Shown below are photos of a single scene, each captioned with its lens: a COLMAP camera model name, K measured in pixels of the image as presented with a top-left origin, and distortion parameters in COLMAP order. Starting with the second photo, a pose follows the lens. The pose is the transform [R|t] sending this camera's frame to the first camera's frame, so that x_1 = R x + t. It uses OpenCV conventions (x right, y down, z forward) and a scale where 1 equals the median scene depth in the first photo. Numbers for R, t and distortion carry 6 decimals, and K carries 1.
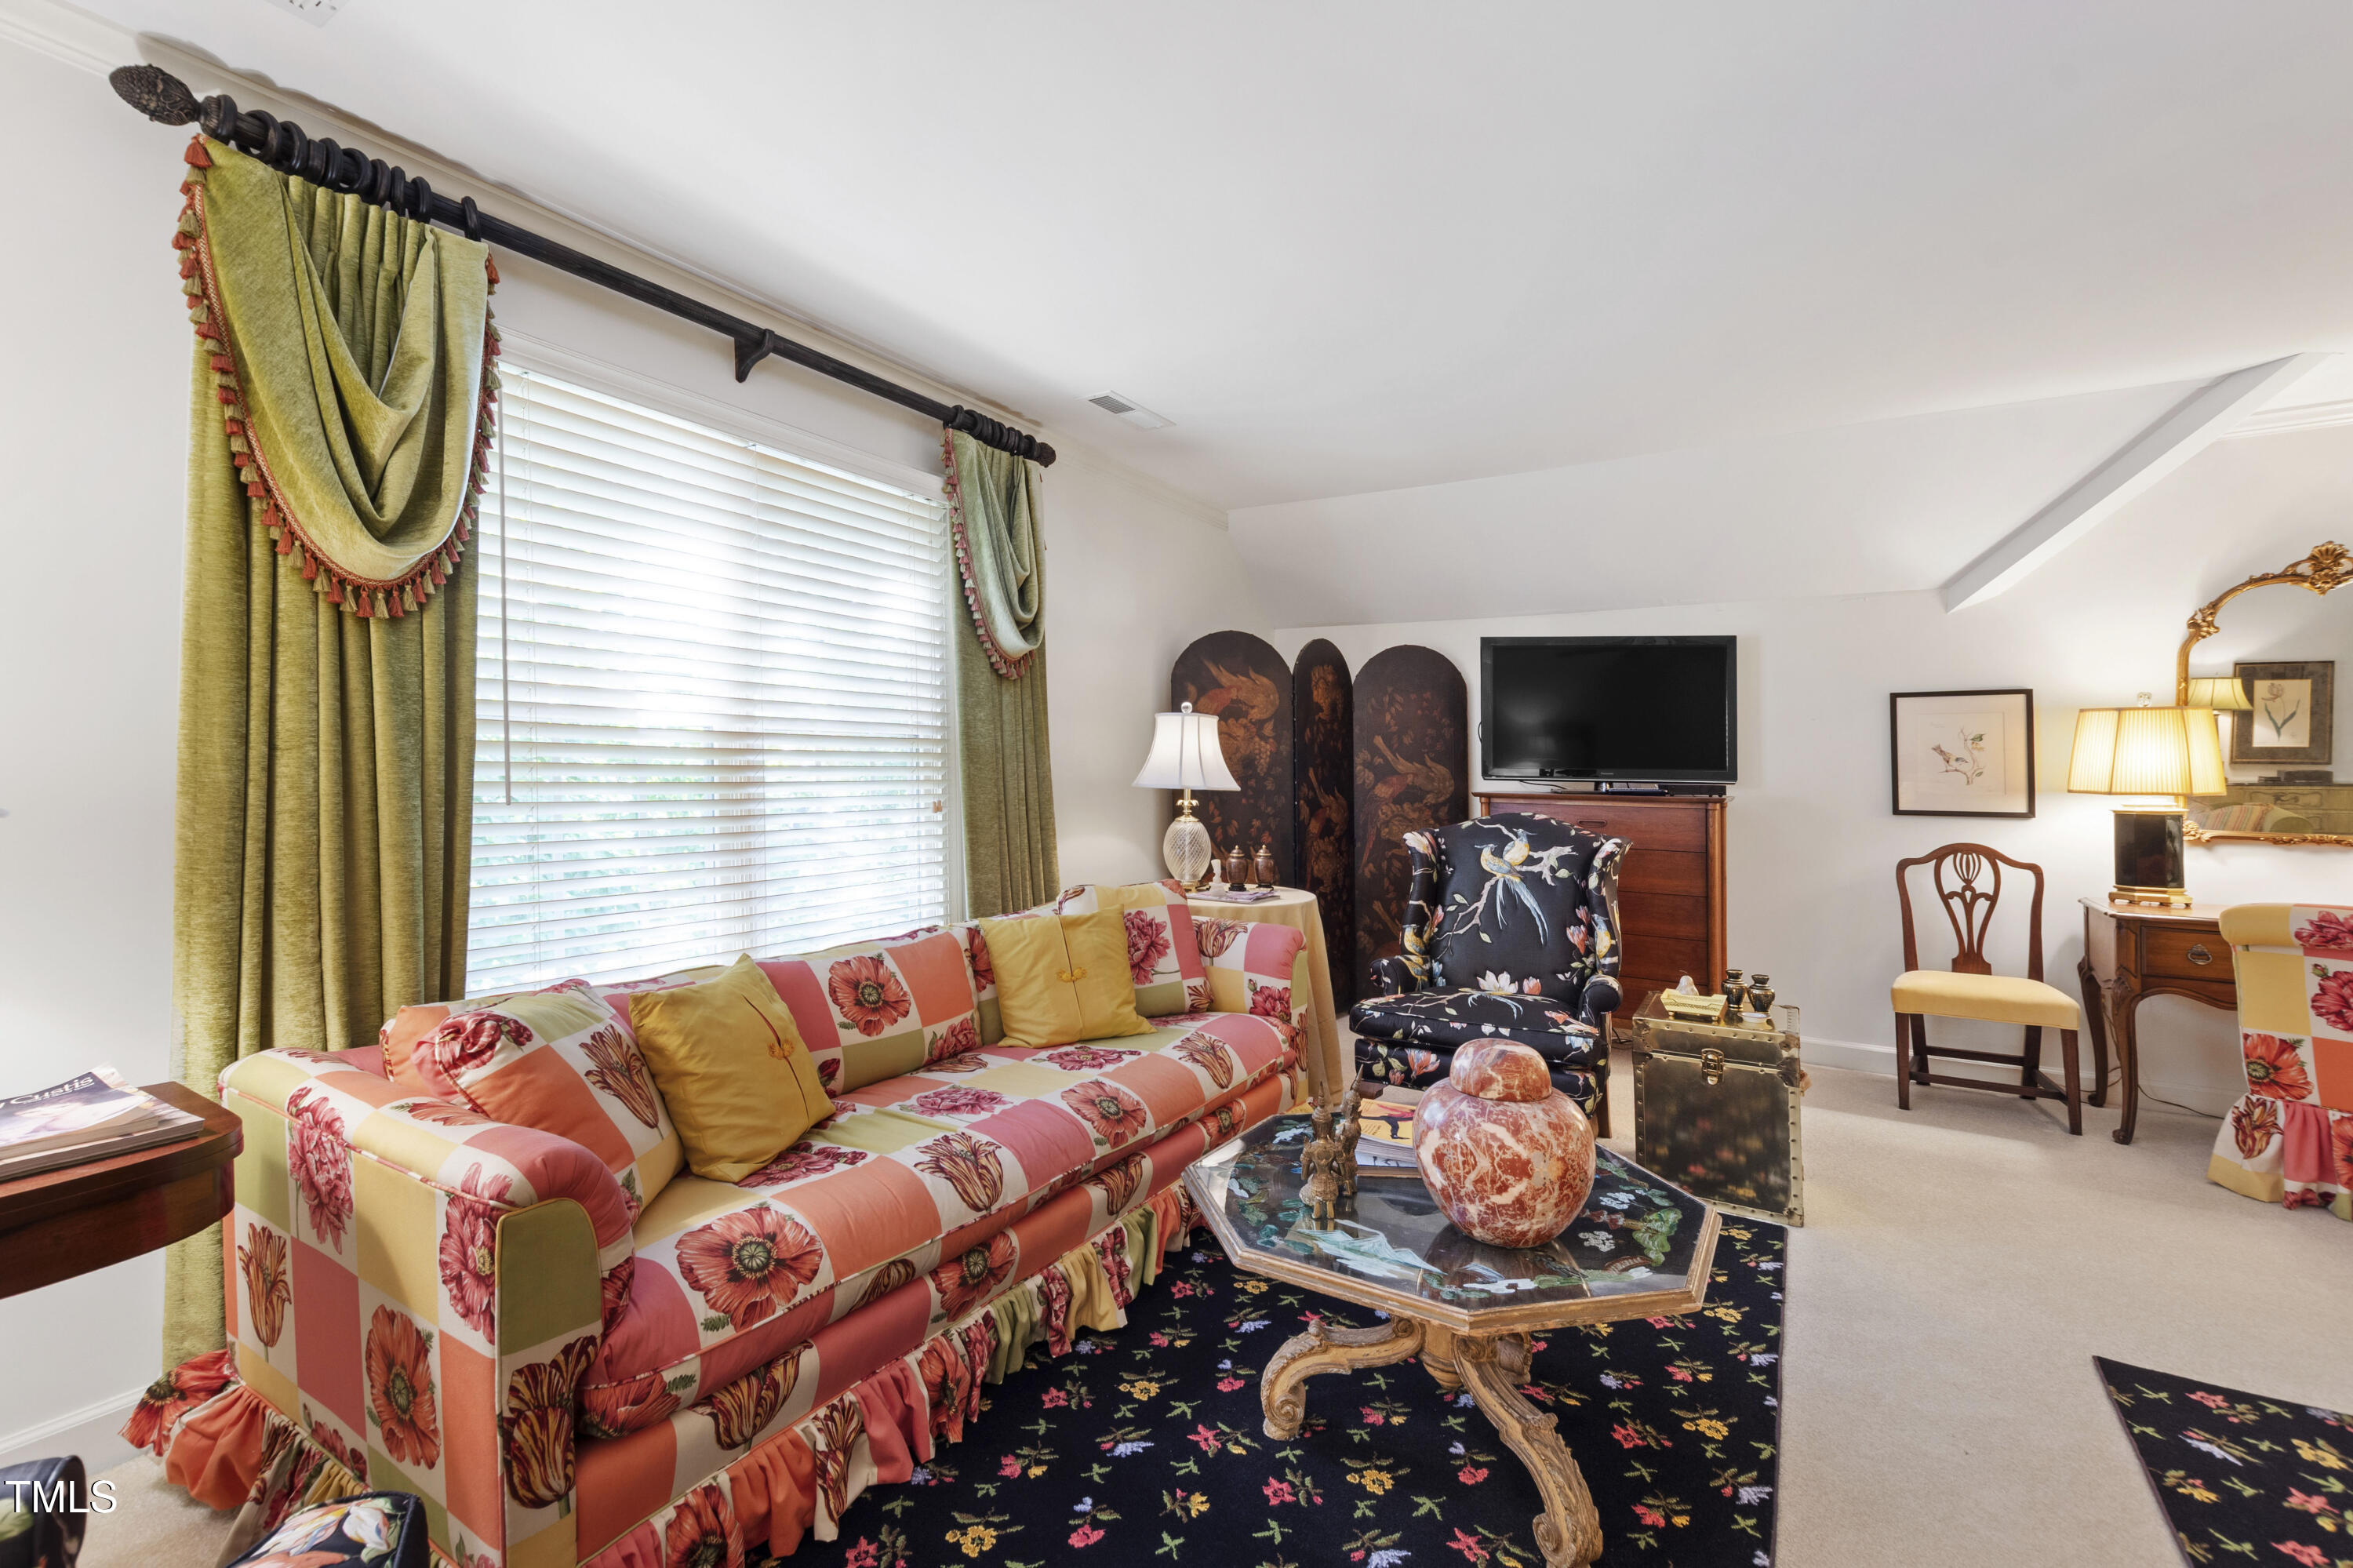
lens RADIAL K [[1029.7, 0, 1181.6], [0, 1029.7, 773.5], [0, 0, 1]] dist [0.005247, -0.002231]
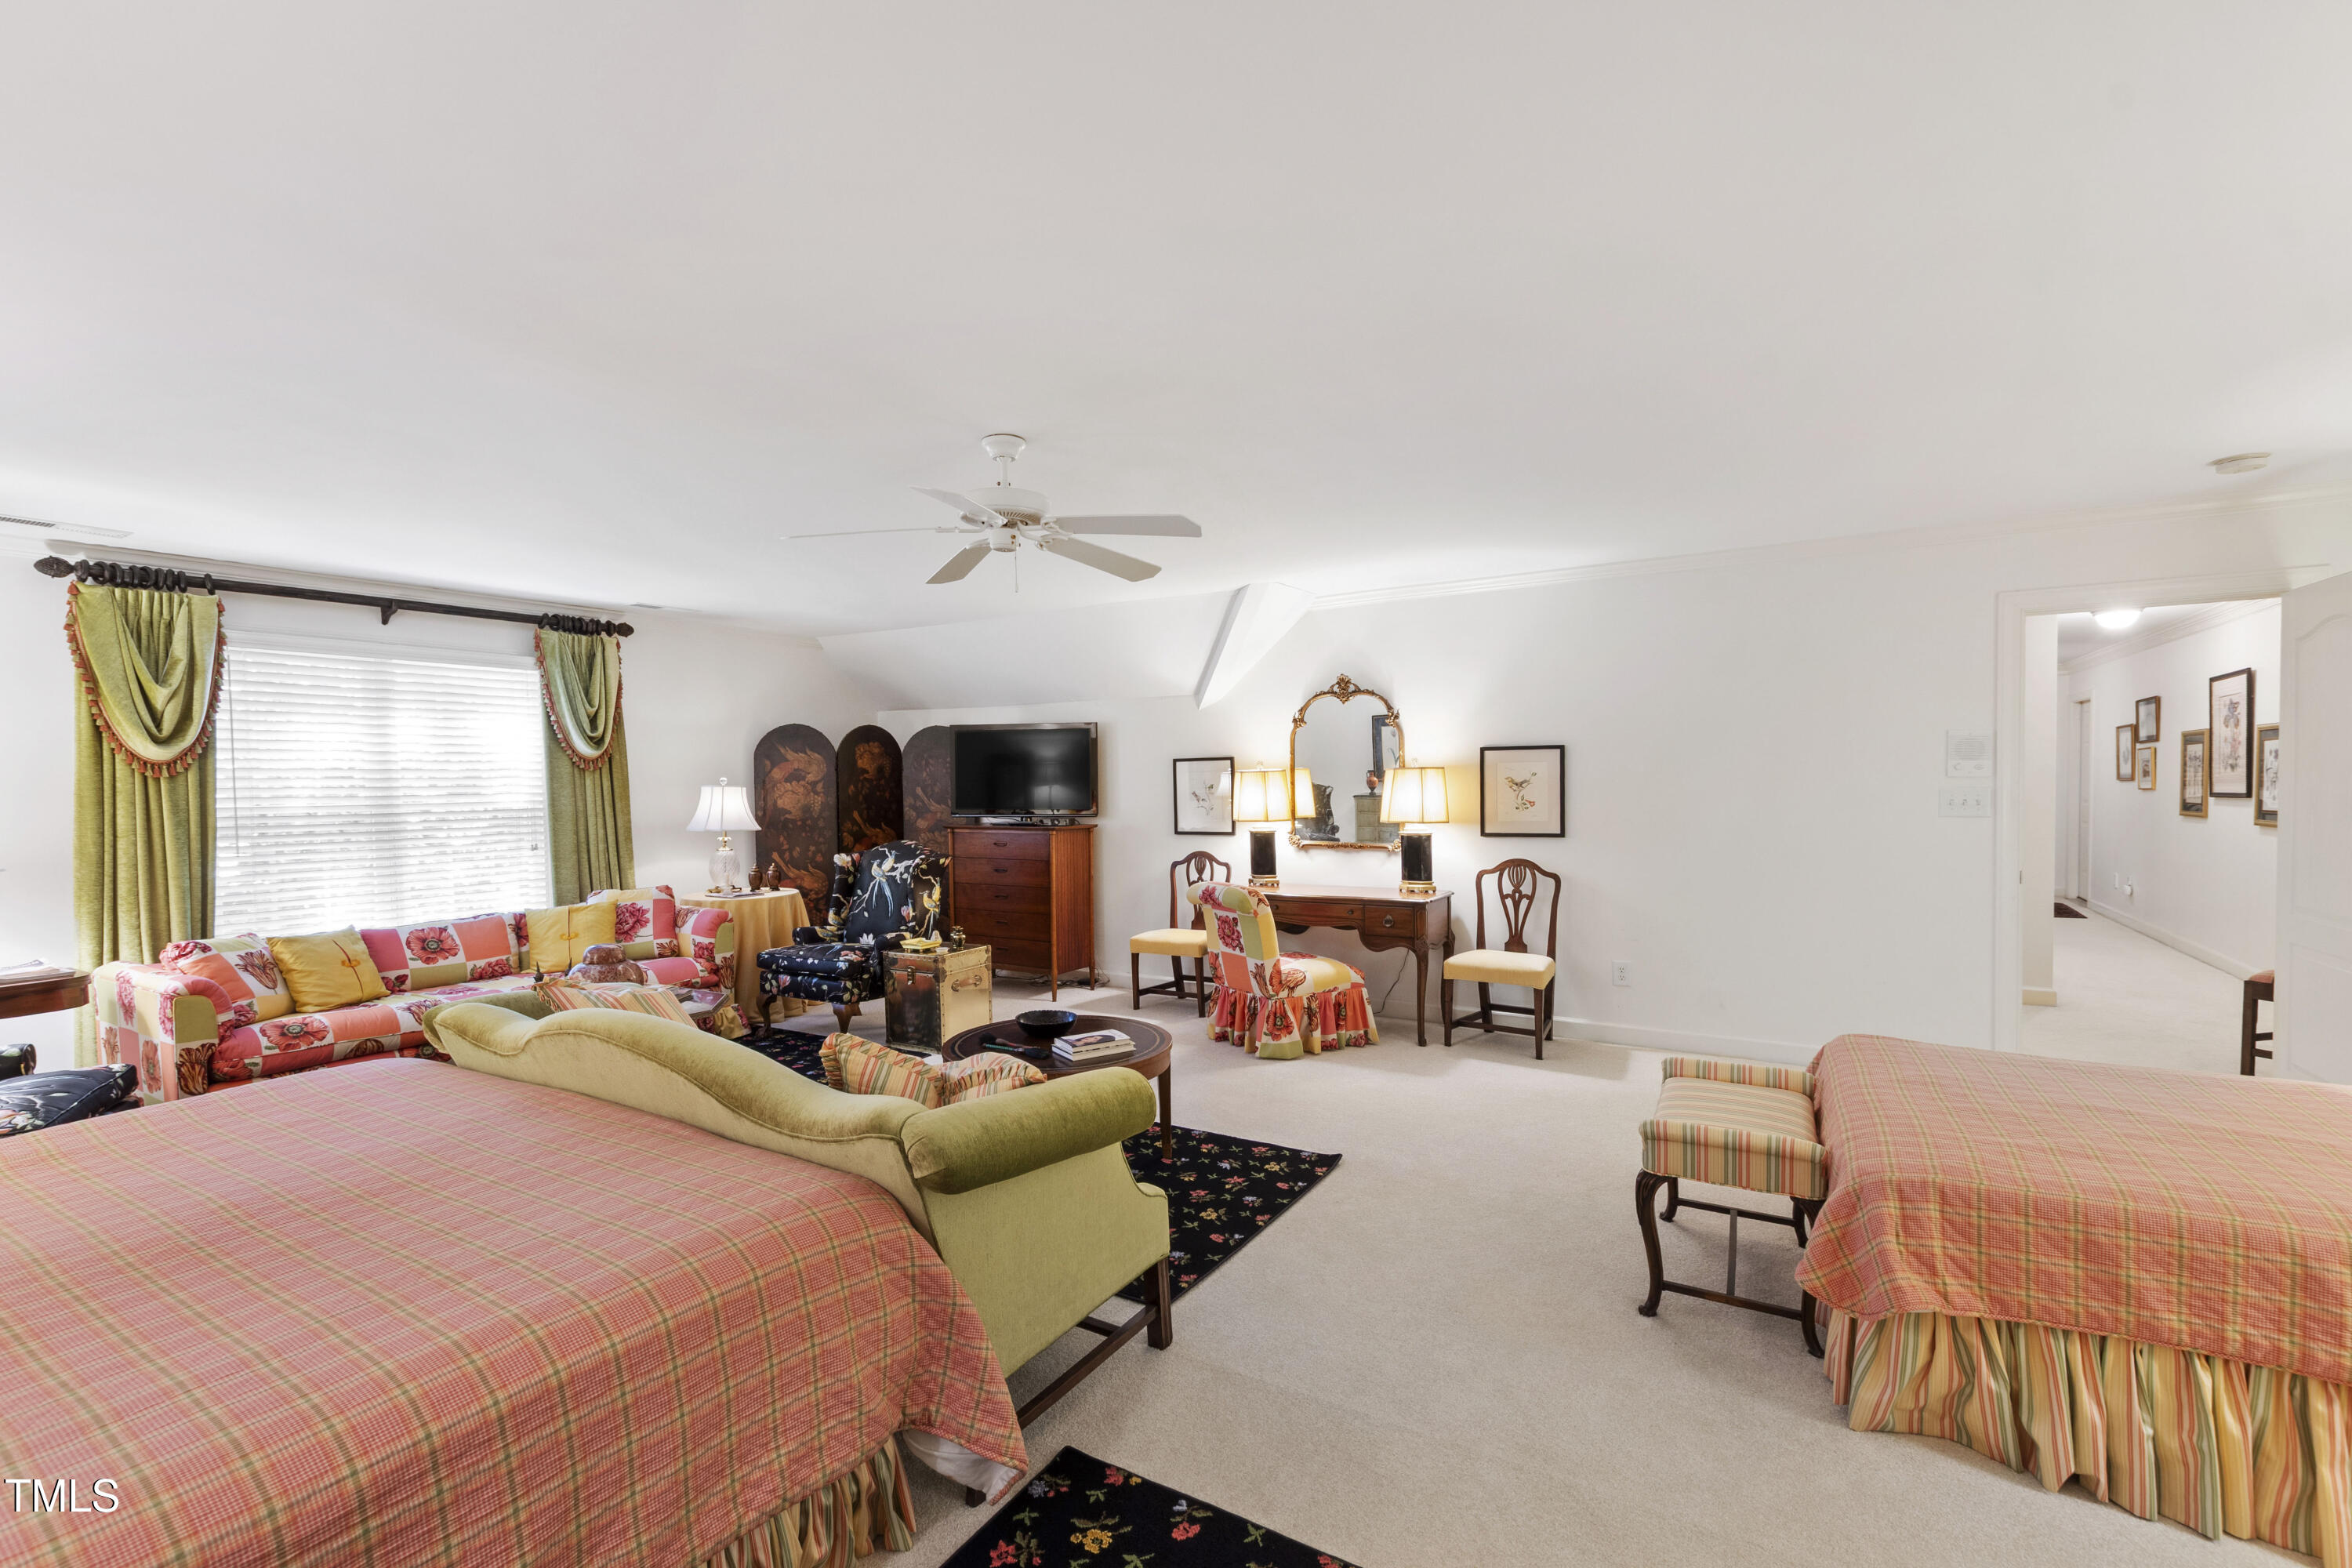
lens RADIAL K [[1029.3, 0, 1171.5], [0, 1029.3, 796.5], [0, 0, 1]] dist [0.005247, -0.002231]
pose [[0.999651, -0.025043, 0.008350, 1.312661], [0.024951, 0.999629, 0.010917, -0.072357], [-0.008621, -0.010705, 0.999906, -1.193246]]
